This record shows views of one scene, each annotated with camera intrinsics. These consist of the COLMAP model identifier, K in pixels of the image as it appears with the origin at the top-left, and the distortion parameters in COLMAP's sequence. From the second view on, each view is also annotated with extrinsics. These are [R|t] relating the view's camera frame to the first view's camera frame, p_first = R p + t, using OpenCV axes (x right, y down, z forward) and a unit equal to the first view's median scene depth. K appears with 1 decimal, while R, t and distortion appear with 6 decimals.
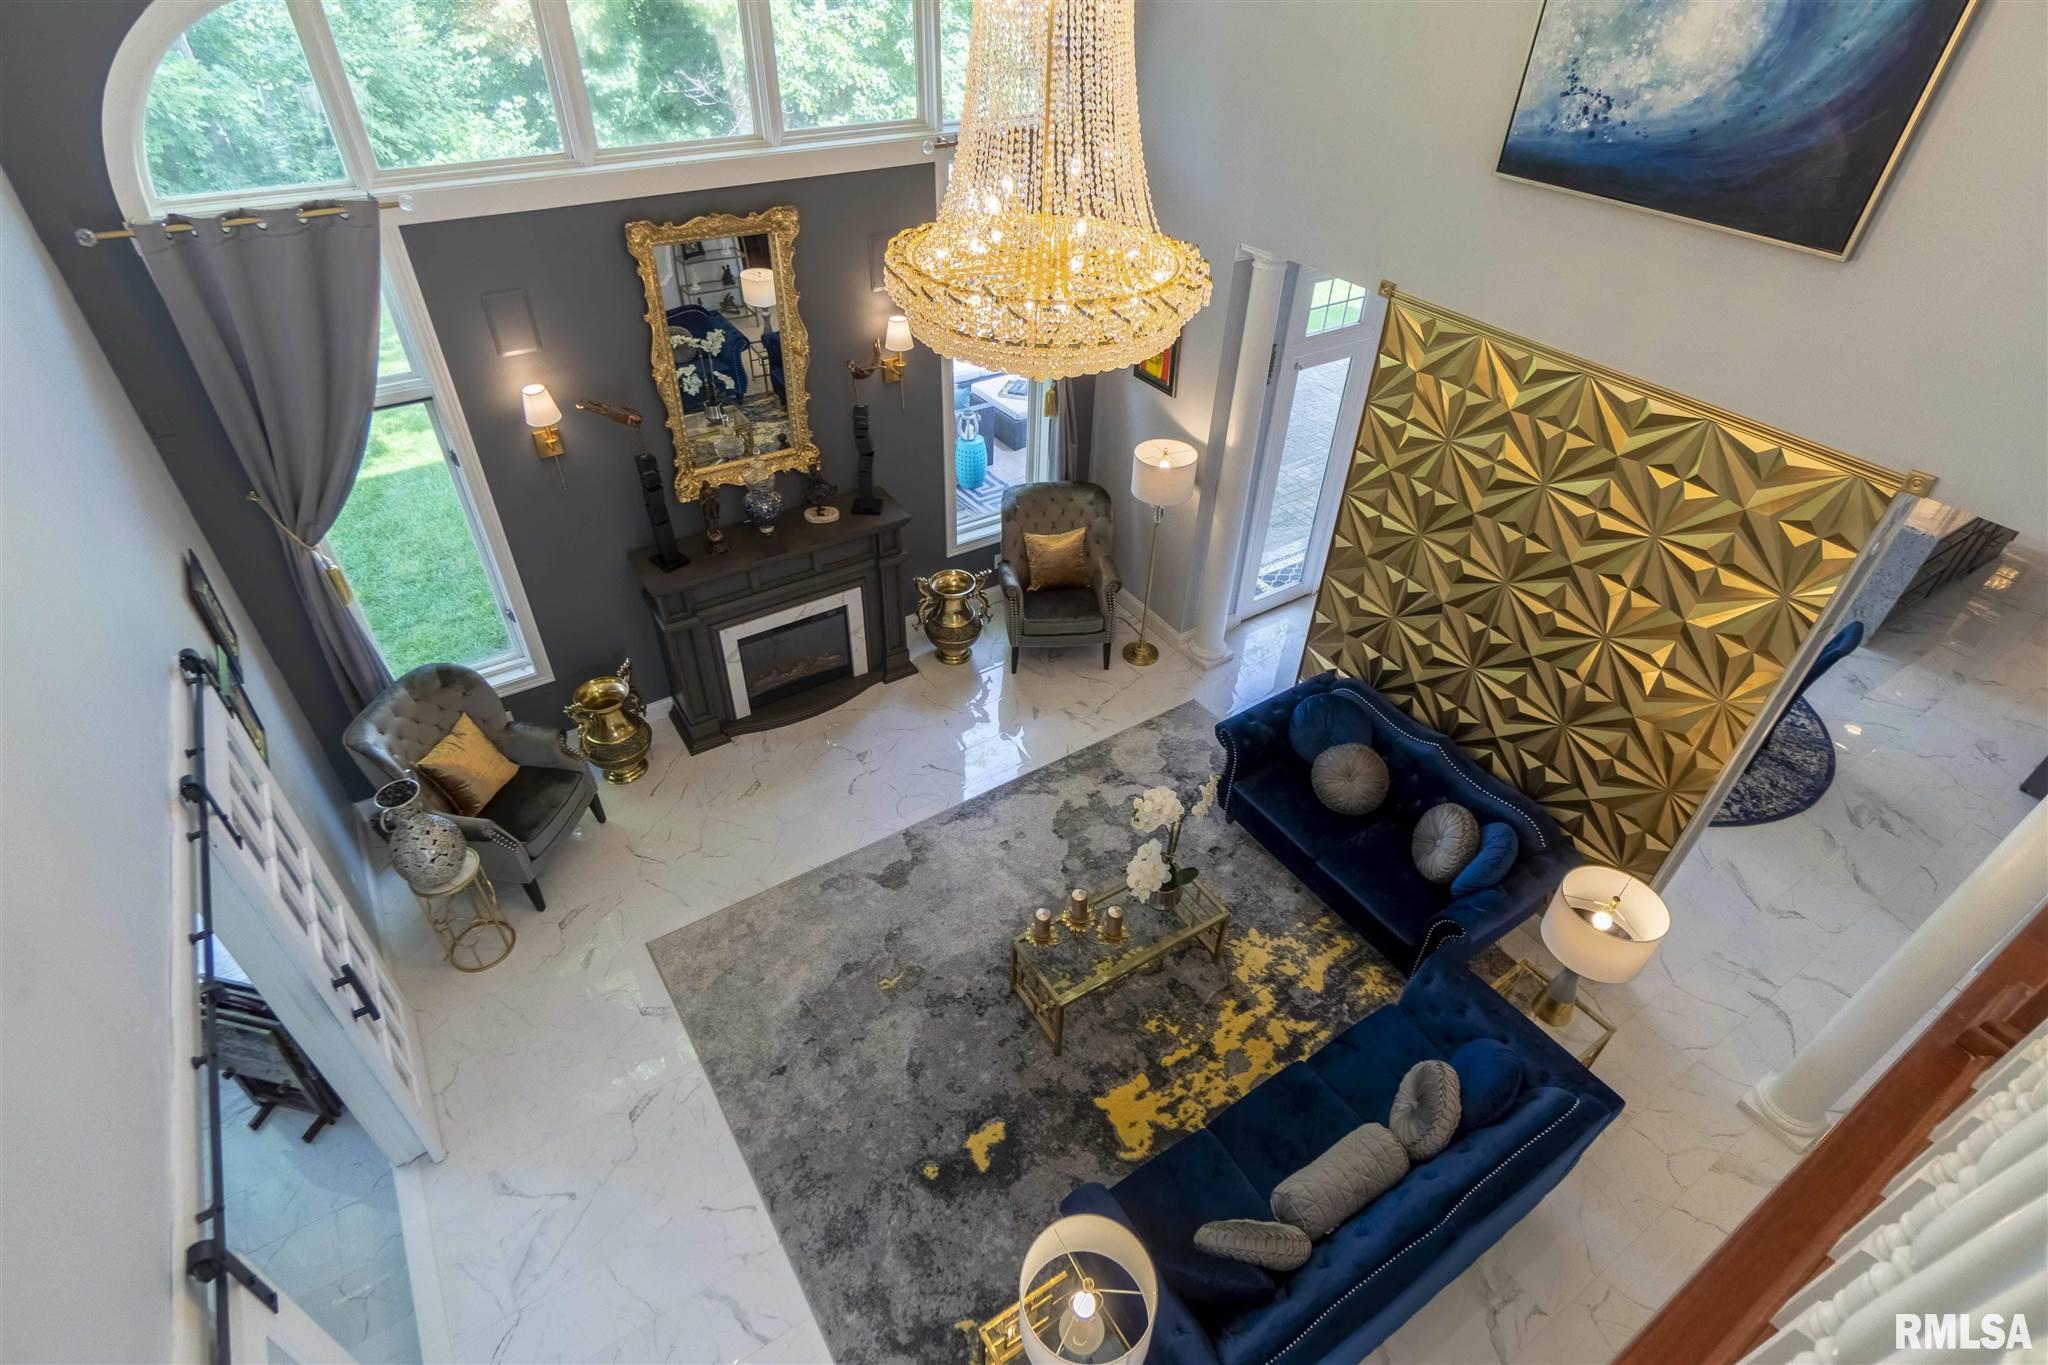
lens RADIAL K [[1005.0, 0, 1013.6], [0, 1005.0, 677.5], [0, 0, 1]] dist [-0.001904, -0.000086]
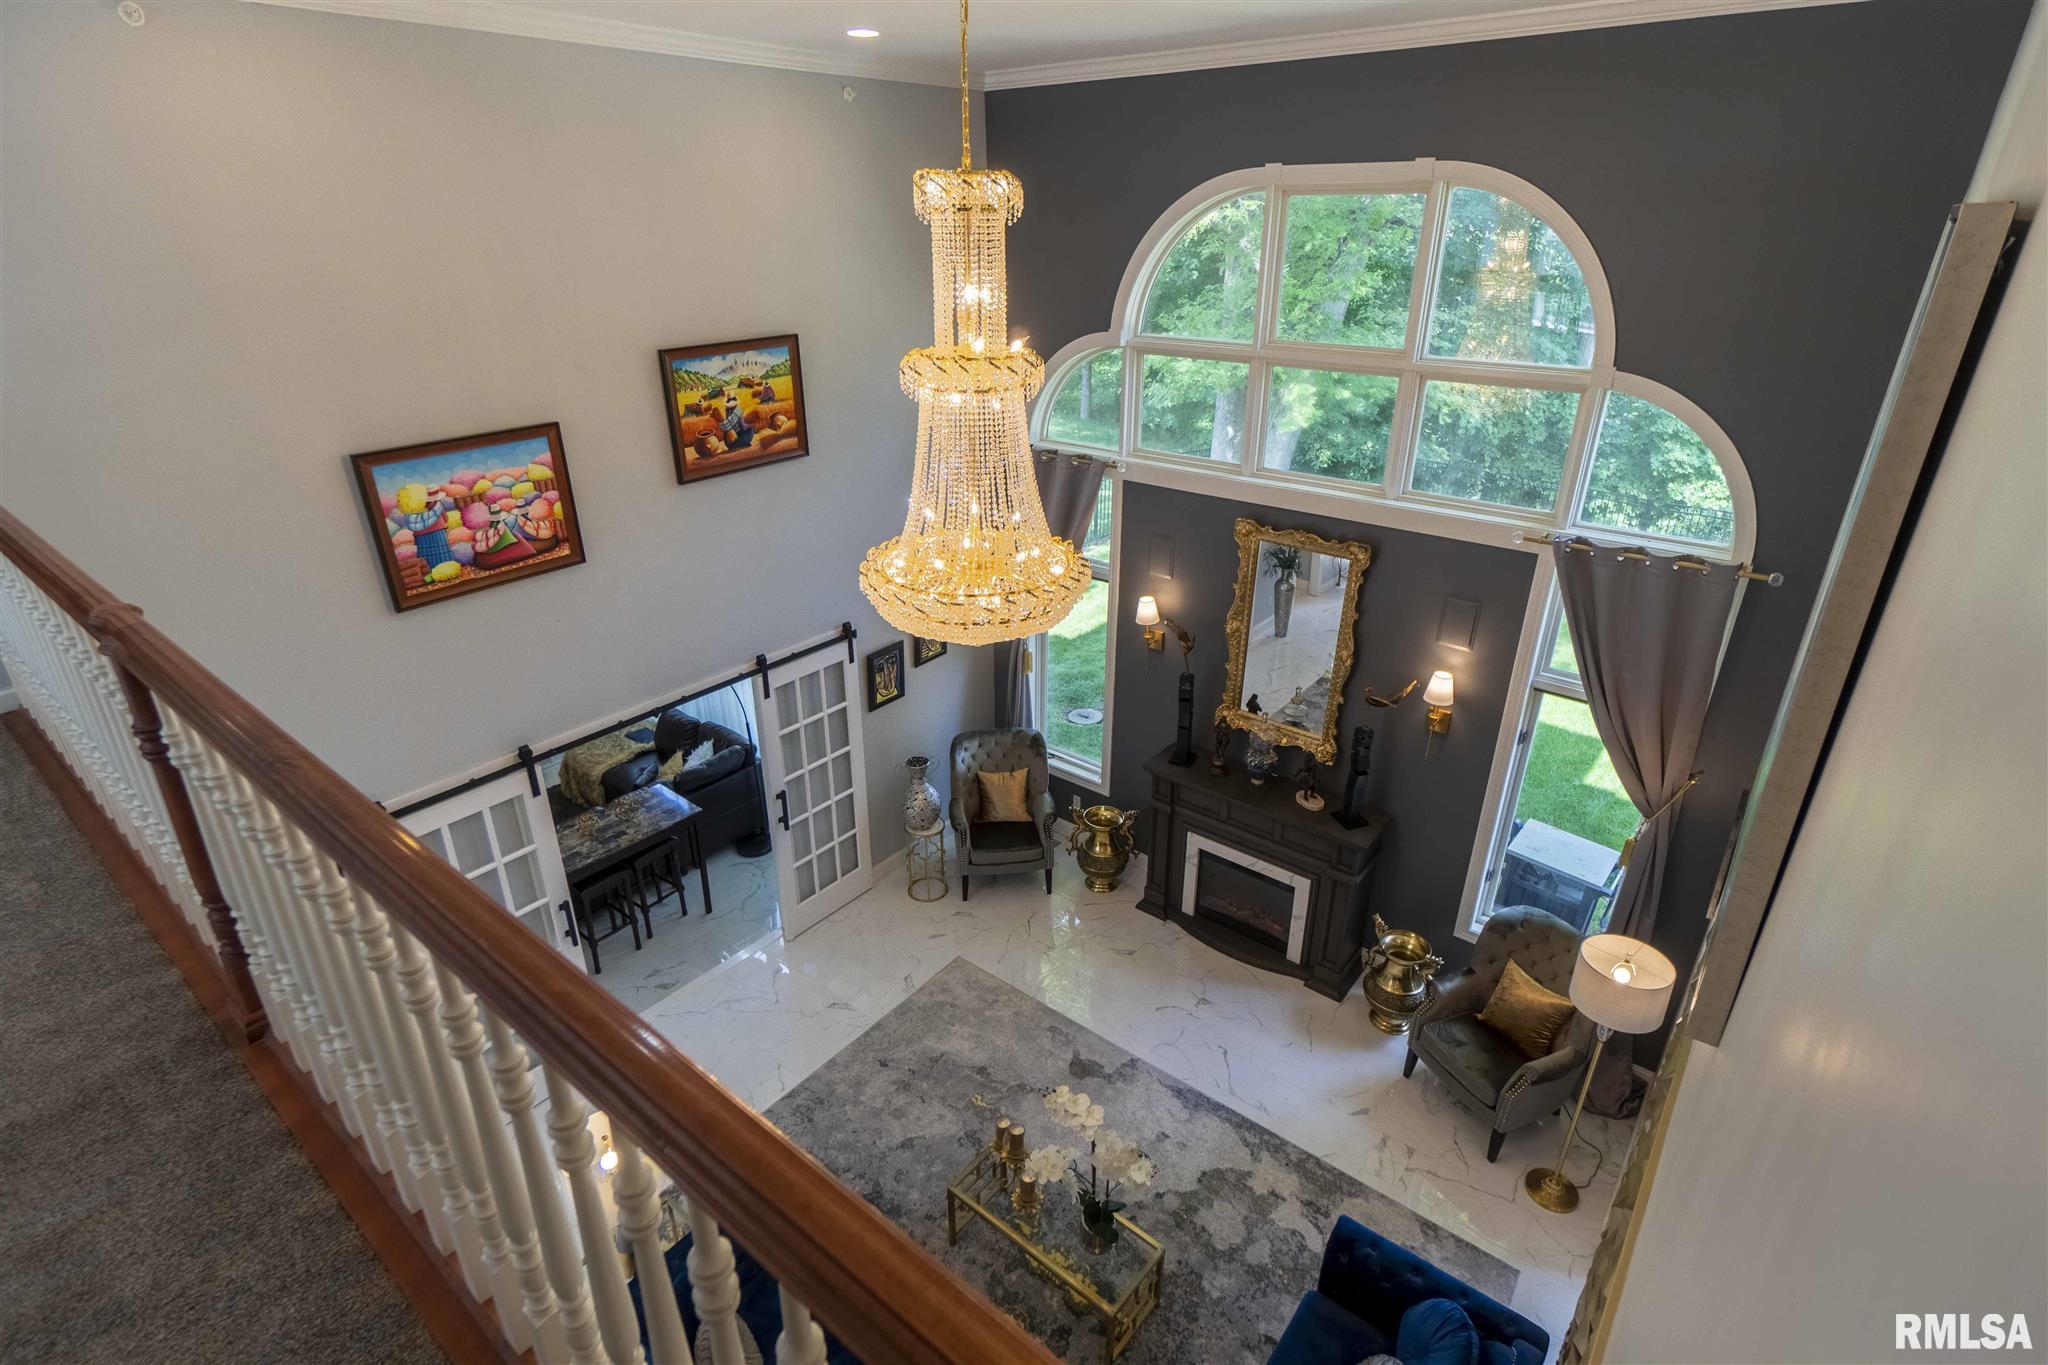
lens RADIAL K [[1005.0, 0, 1026.2], [0, 1005.0, 683.4], [0, 0, 1]] dist [-0.001904, -0.000086]
pose [[0.312679, 0.383607, -0.868952, 0.620003], [-0.587834, 0.796739, 0.140205, -0.242104], [0.746112, 0.466961, 0.474621, 0.212937]]
